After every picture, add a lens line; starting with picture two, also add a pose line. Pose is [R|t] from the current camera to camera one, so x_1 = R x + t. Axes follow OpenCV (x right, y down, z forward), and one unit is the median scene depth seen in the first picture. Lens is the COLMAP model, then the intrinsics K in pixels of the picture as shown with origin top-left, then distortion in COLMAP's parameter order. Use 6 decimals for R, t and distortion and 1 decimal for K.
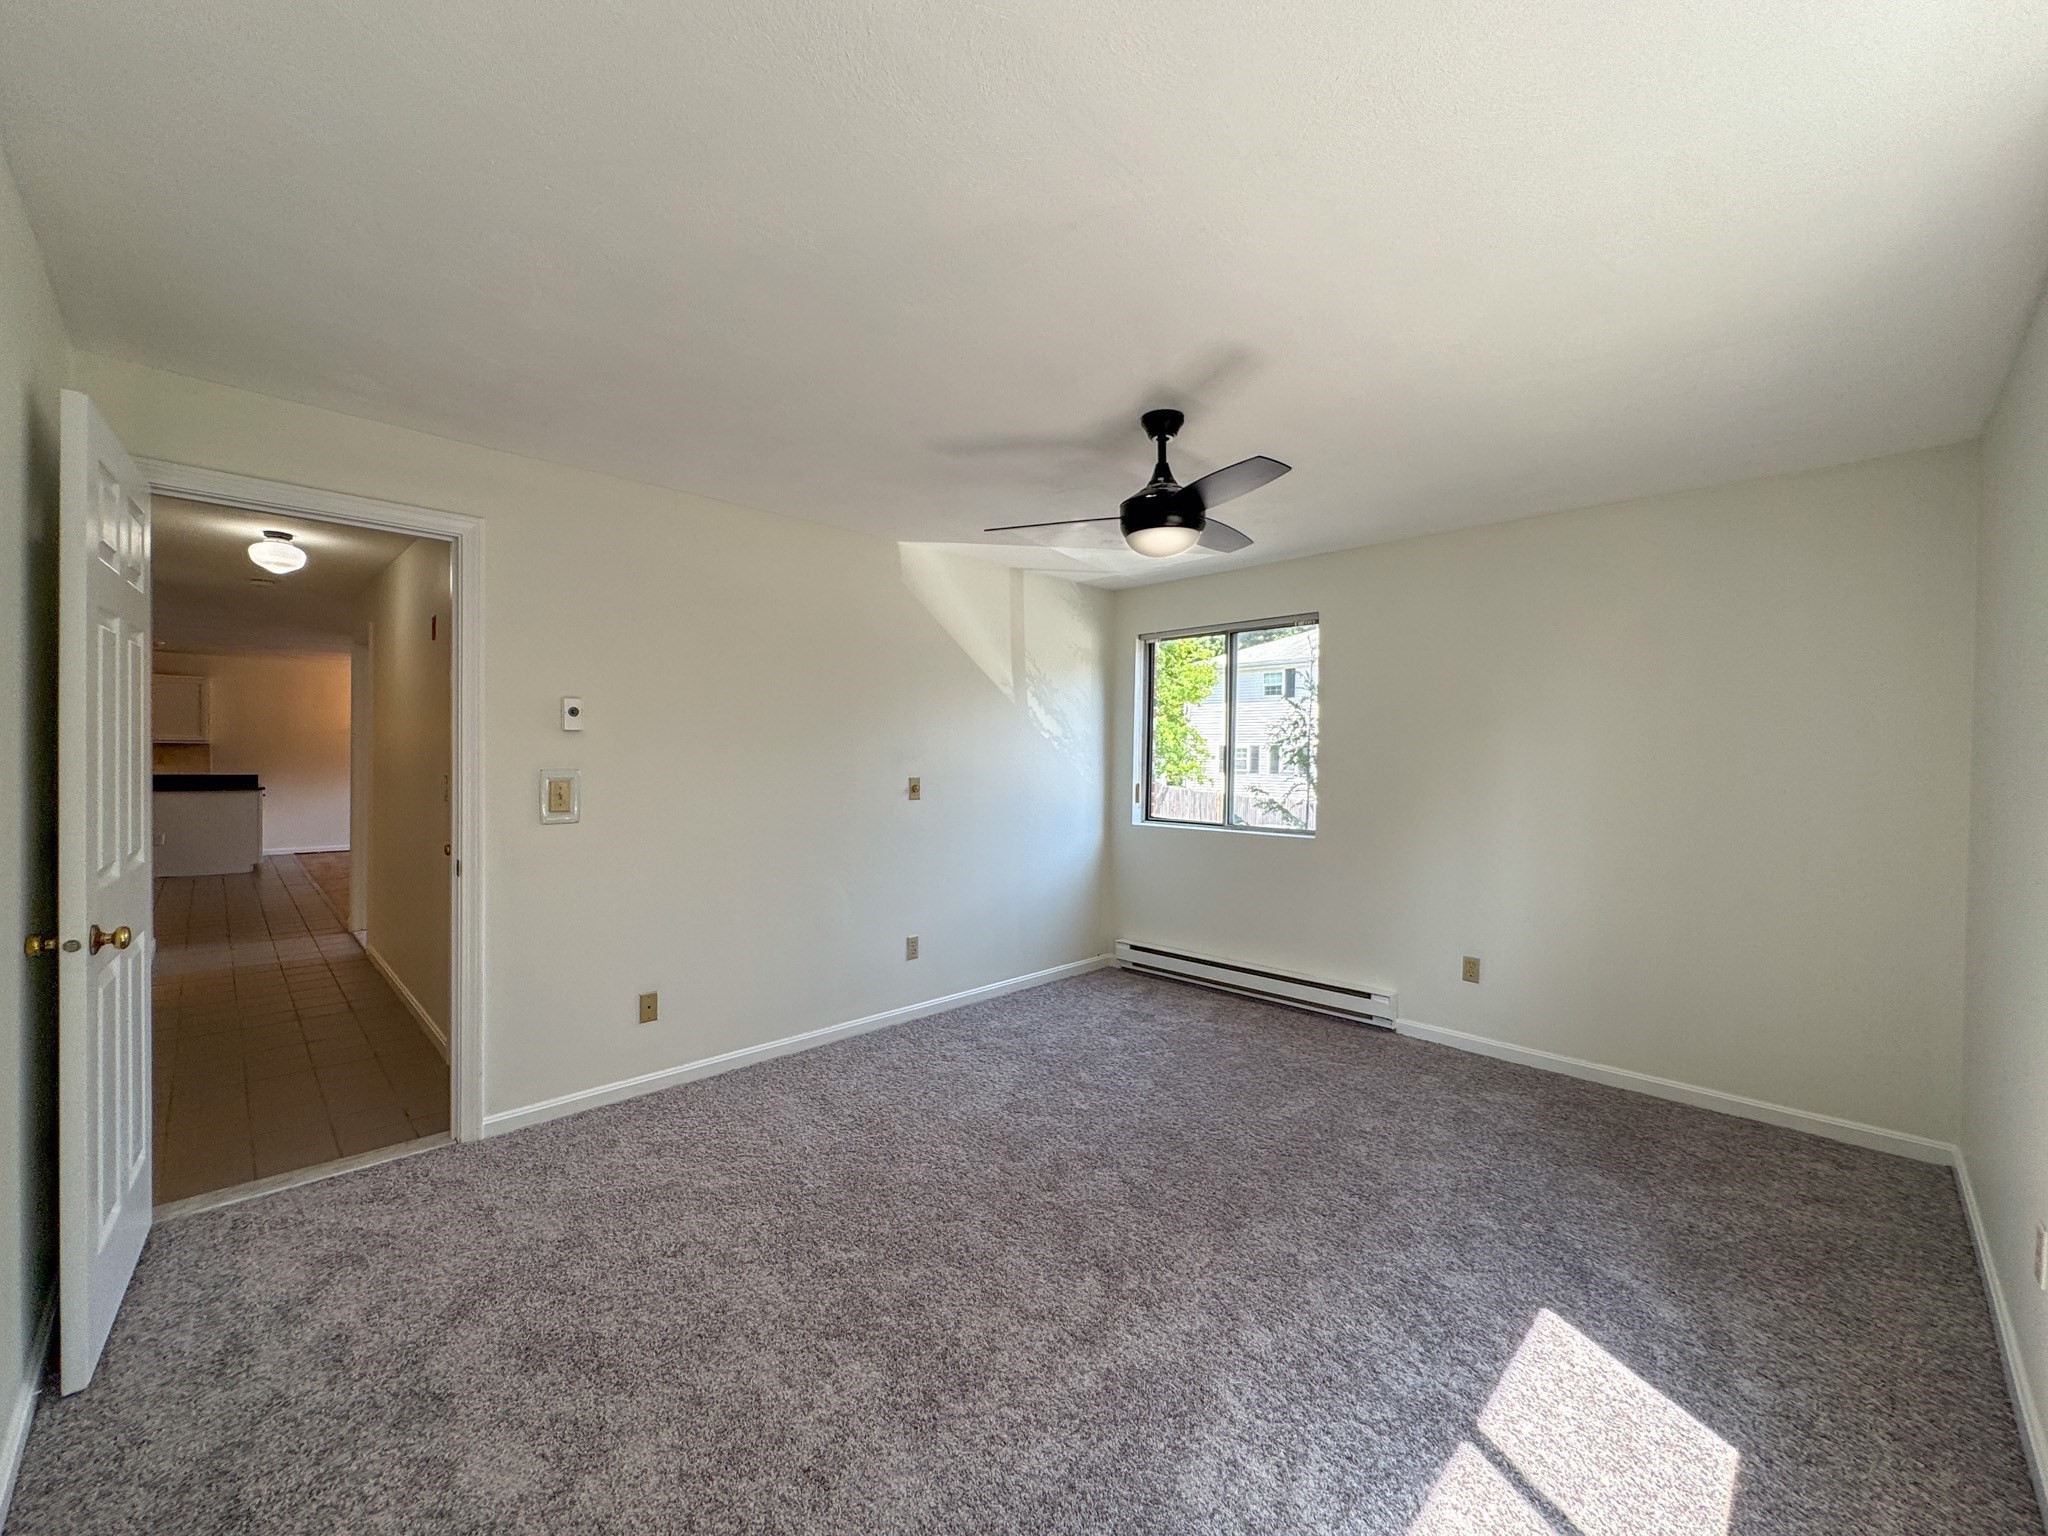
lens RADIAL K [[812.8, 0, 1016.8], [0, 812.8, 764.2], [0, 0, 1]] dist [-0.000262, -0.000049]
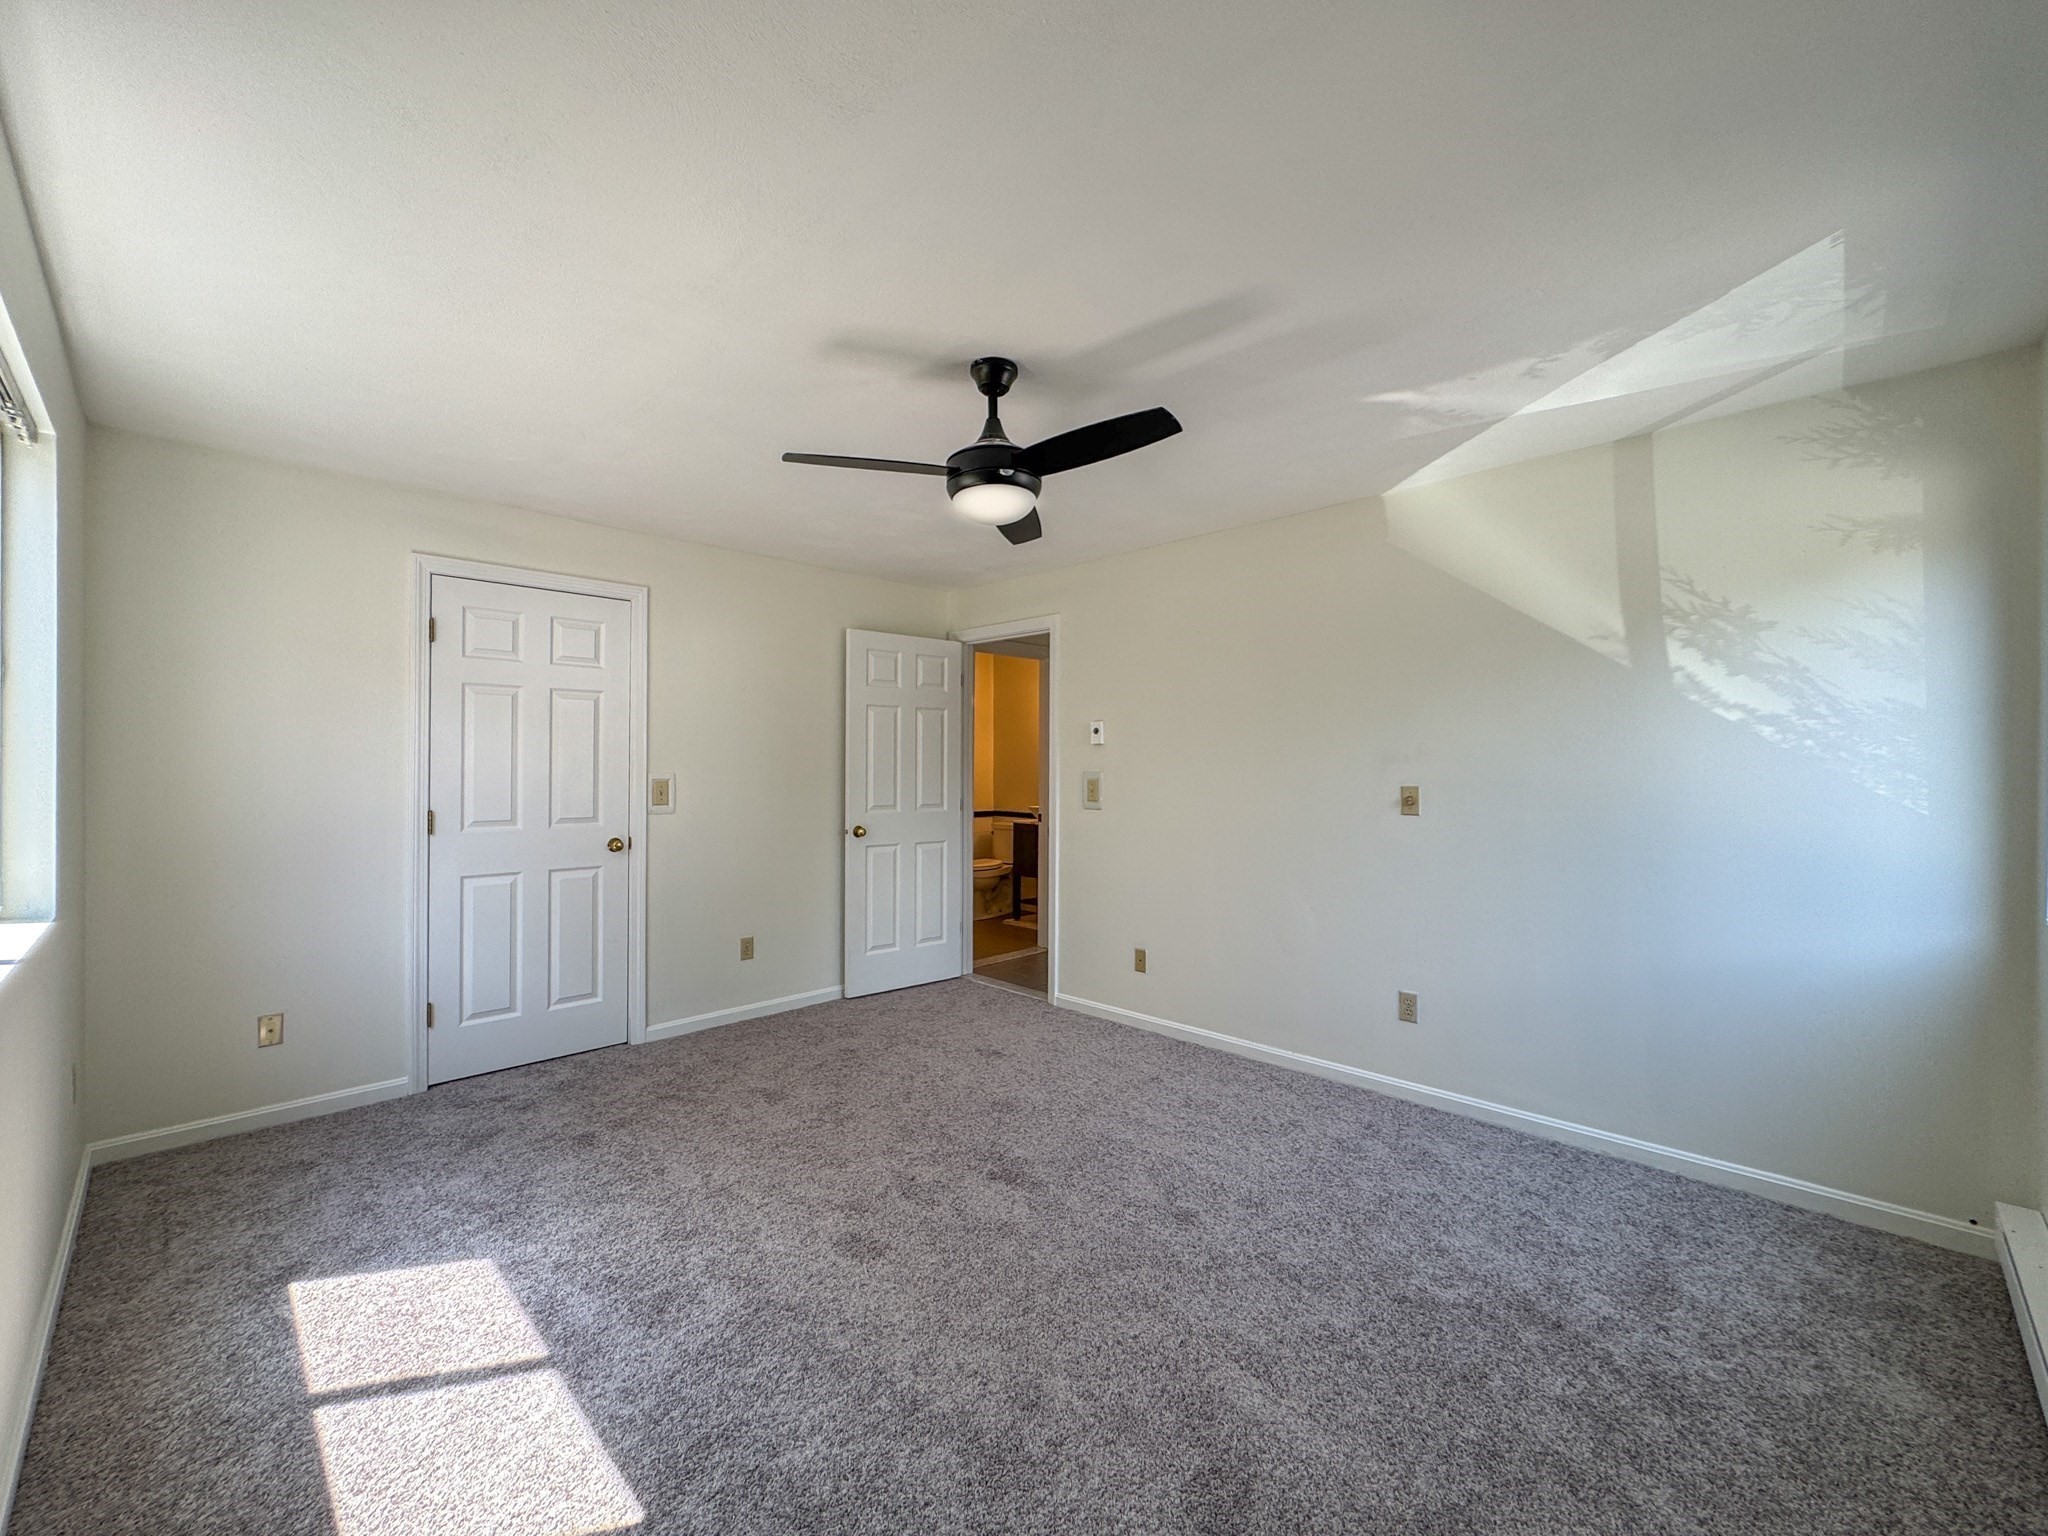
lens RADIAL K [[826.7, 0, 1024.0], [0, 826.7, 768.0], [0, 0, 1]] dist [0.000916, 0.000356]
pose [[0.021103, -0.008139, -0.999744, 0.671001], [-0.011977, 0.999893, -0.008393, 0.010173], [0.999706, 0.012151, 0.021003, 0.635080]]
